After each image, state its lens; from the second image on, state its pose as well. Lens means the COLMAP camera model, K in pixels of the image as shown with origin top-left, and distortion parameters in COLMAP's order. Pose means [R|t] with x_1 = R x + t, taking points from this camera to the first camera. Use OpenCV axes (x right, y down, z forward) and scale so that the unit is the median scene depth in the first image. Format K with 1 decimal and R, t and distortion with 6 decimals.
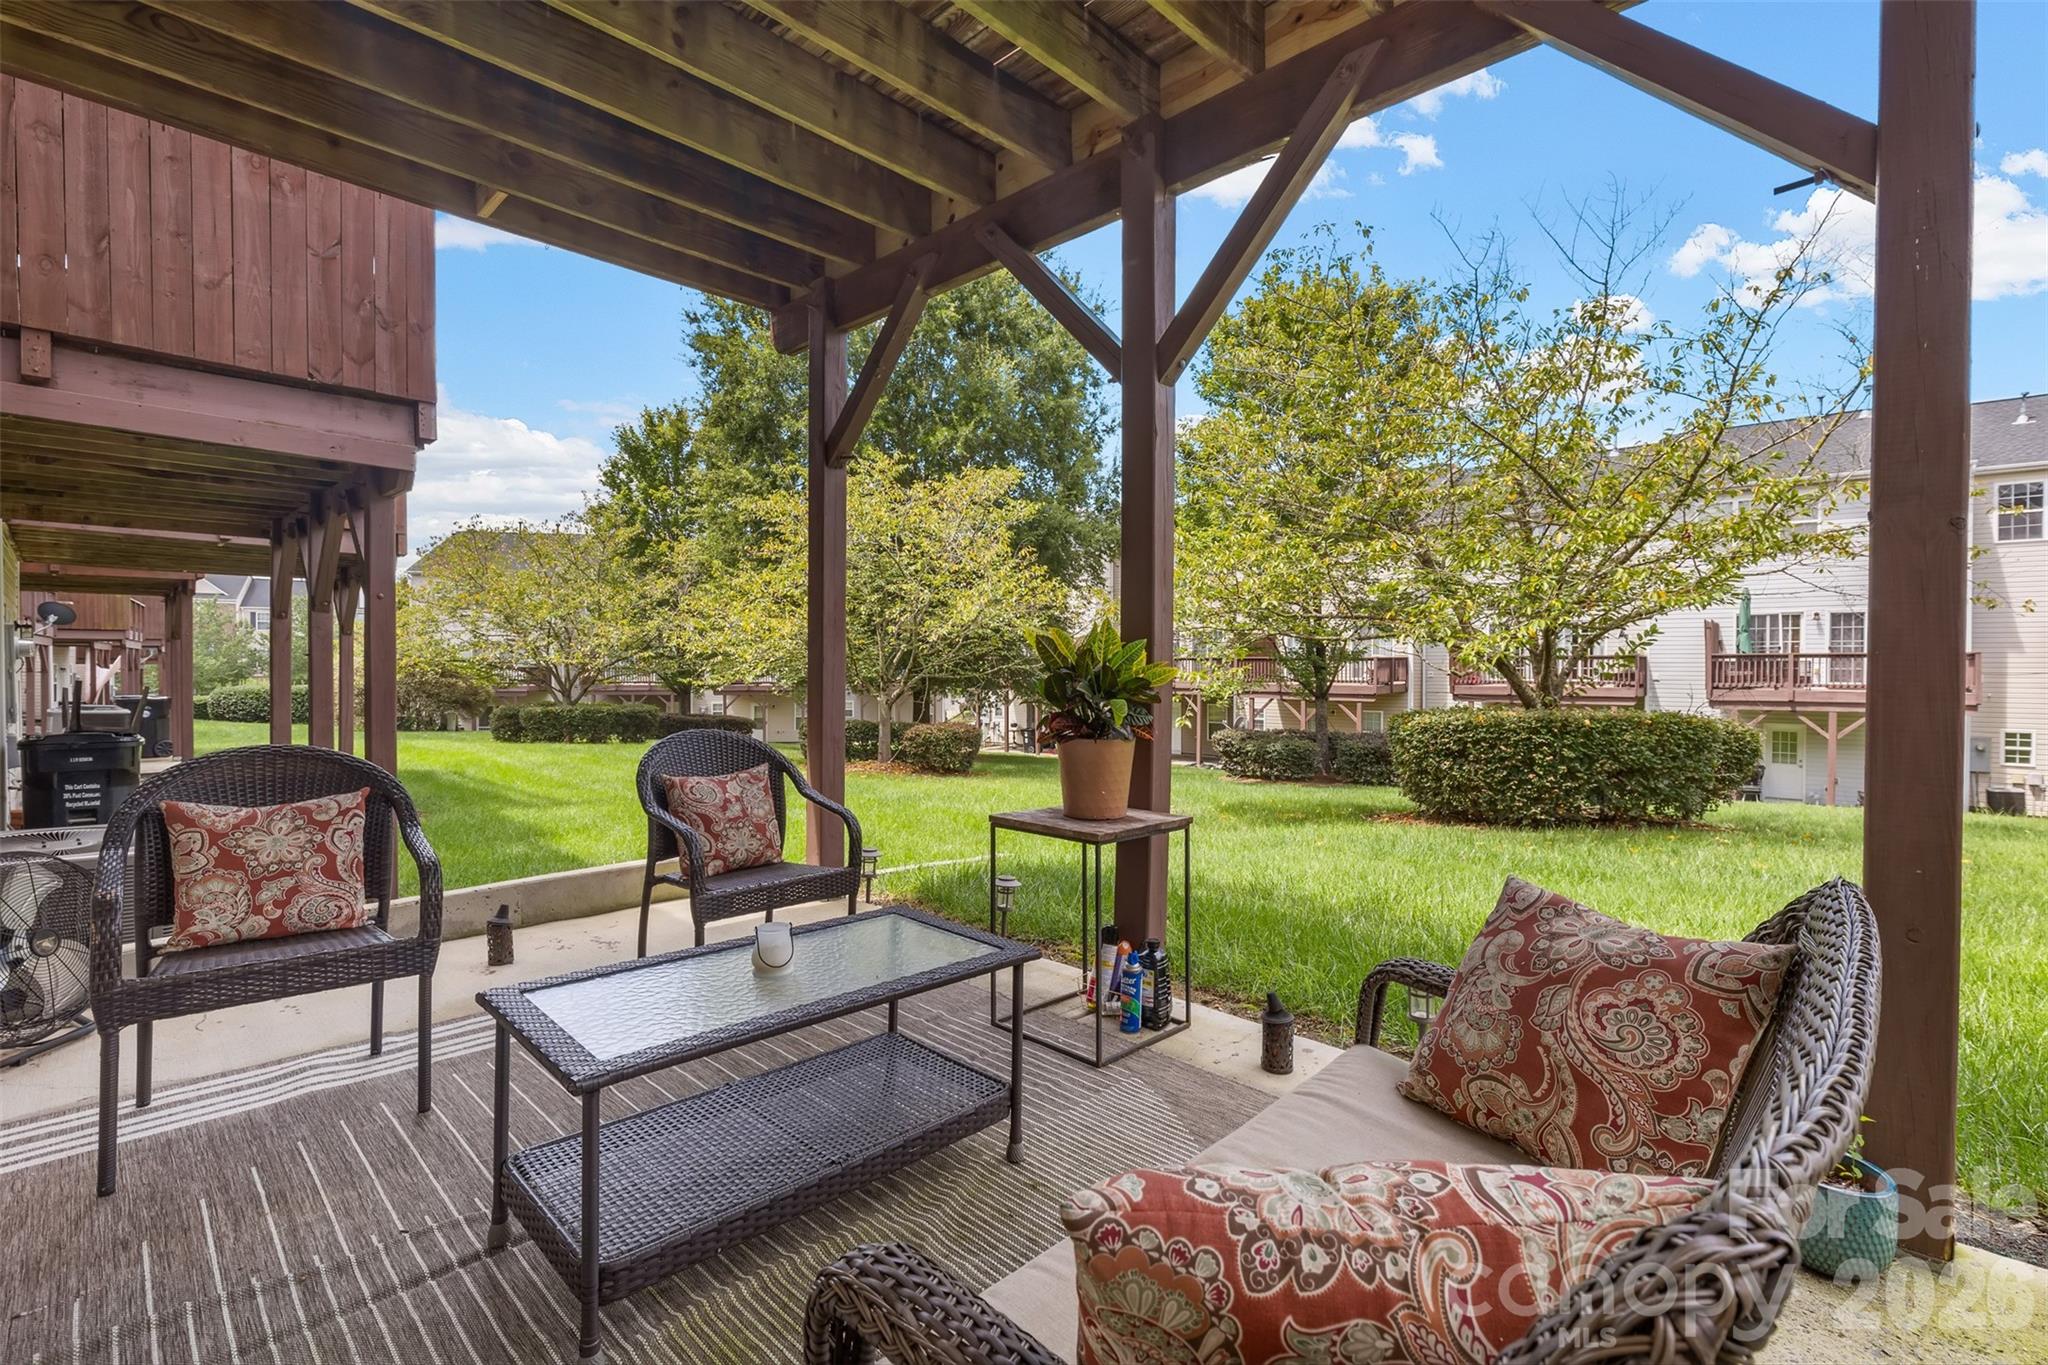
lens RADIAL K [[926.6, 0, 1029.4], [0, 926.6, 674.9], [0, 0, 1]] dist [0.005499, -0.000821]
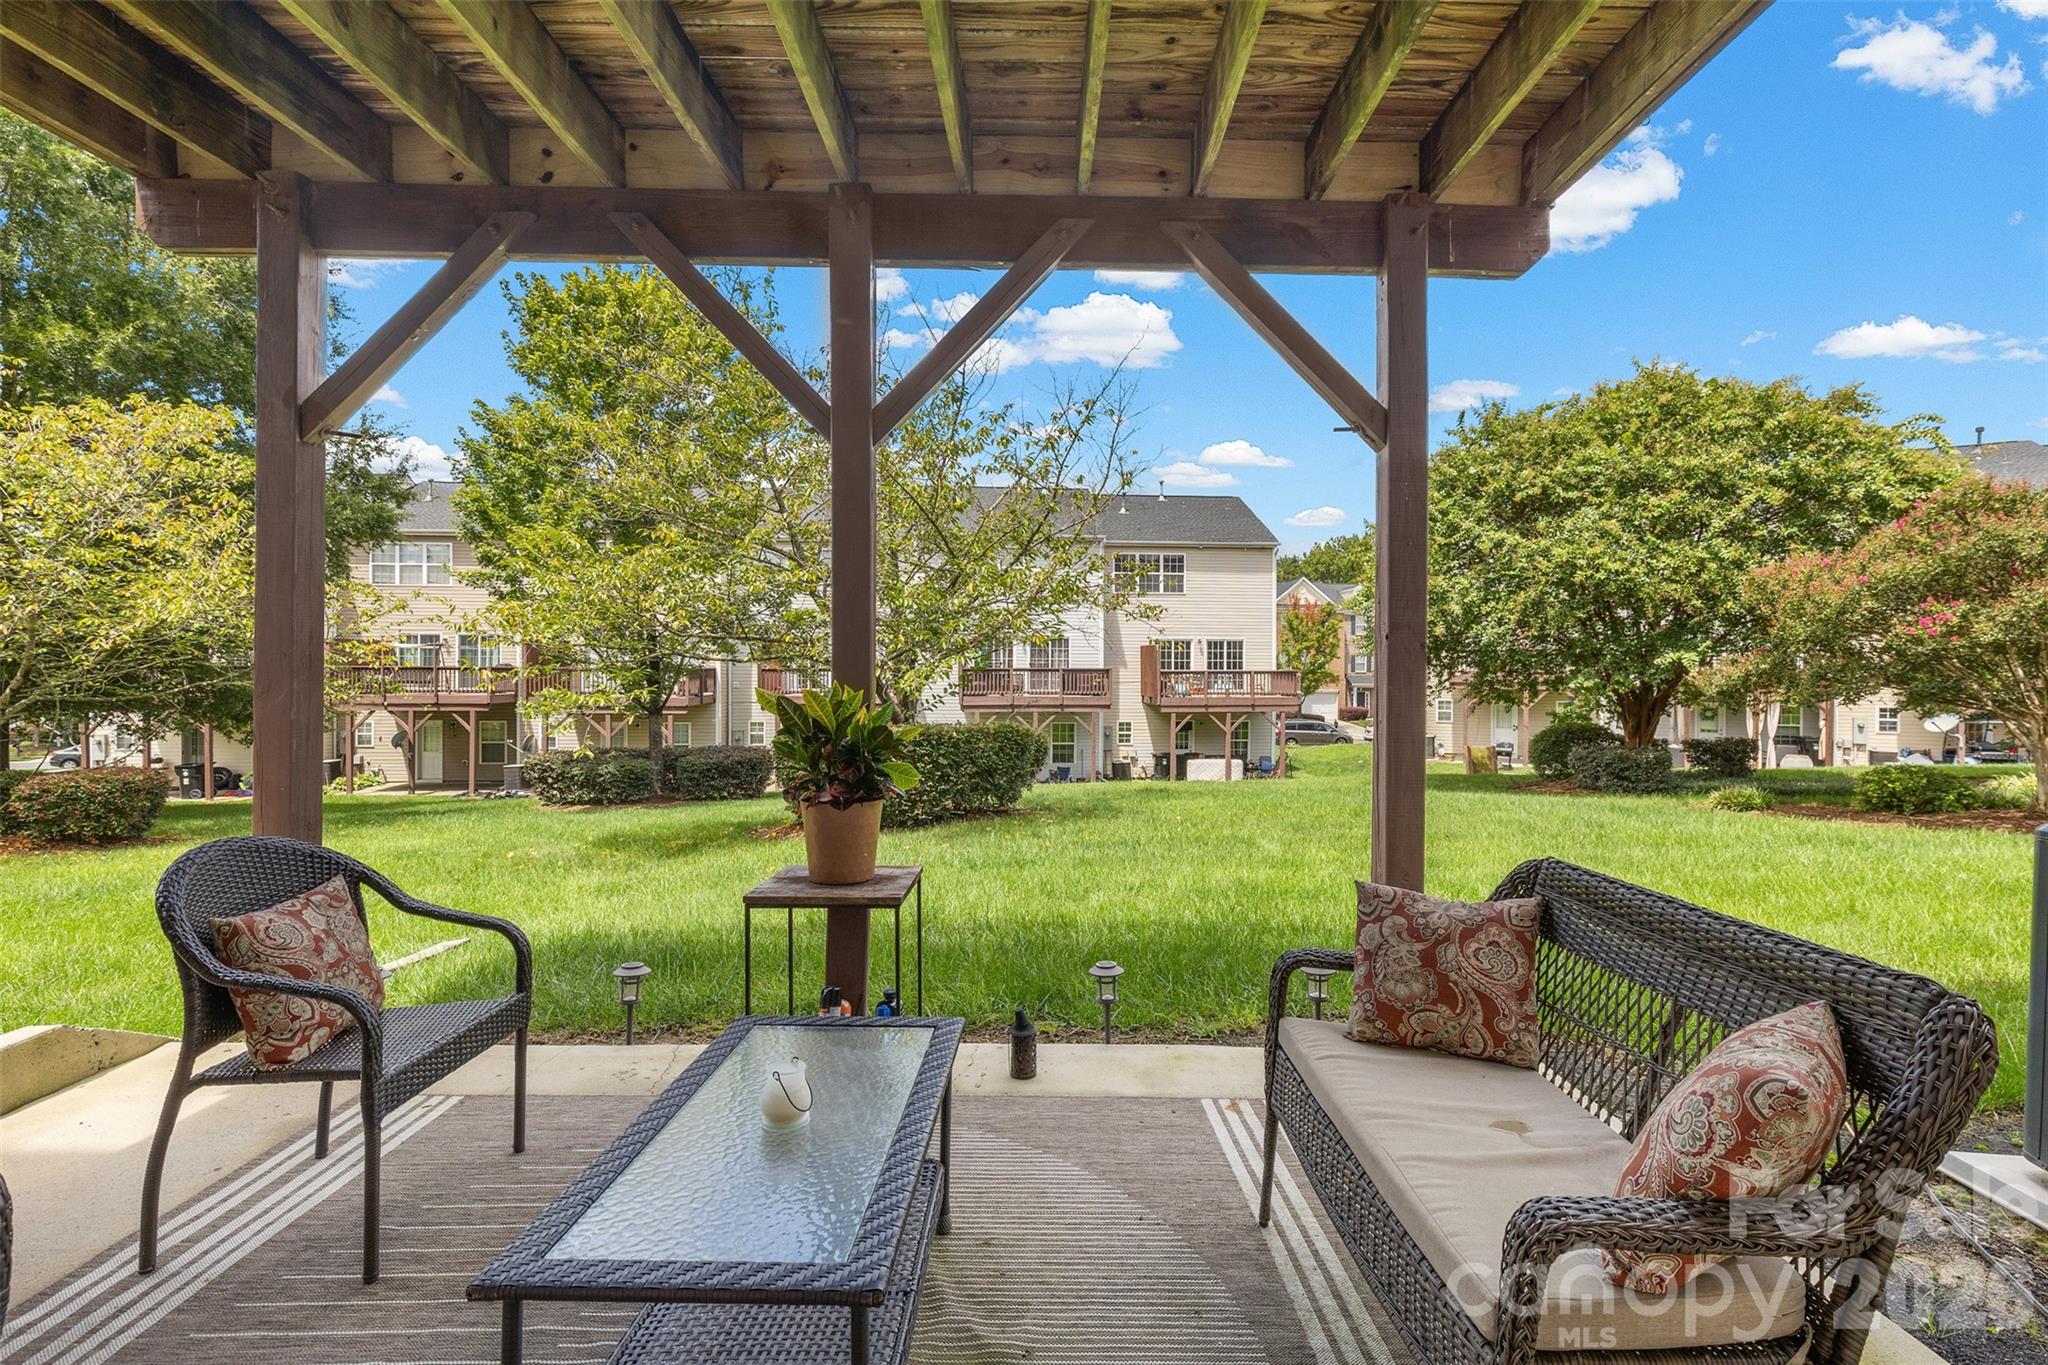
lens RADIAL K [[926.6, 0, 1078.1], [0, 926.6, 676.3], [0, 0, 1]] dist [0.005499, -0.000821]
pose [[0.709910, 0.000418, 0.704293, -0.131832], [0.004722, 0.999975, -0.005353, -0.017042], [-0.704277, 0.007126, 0.709890, 0.035070]]
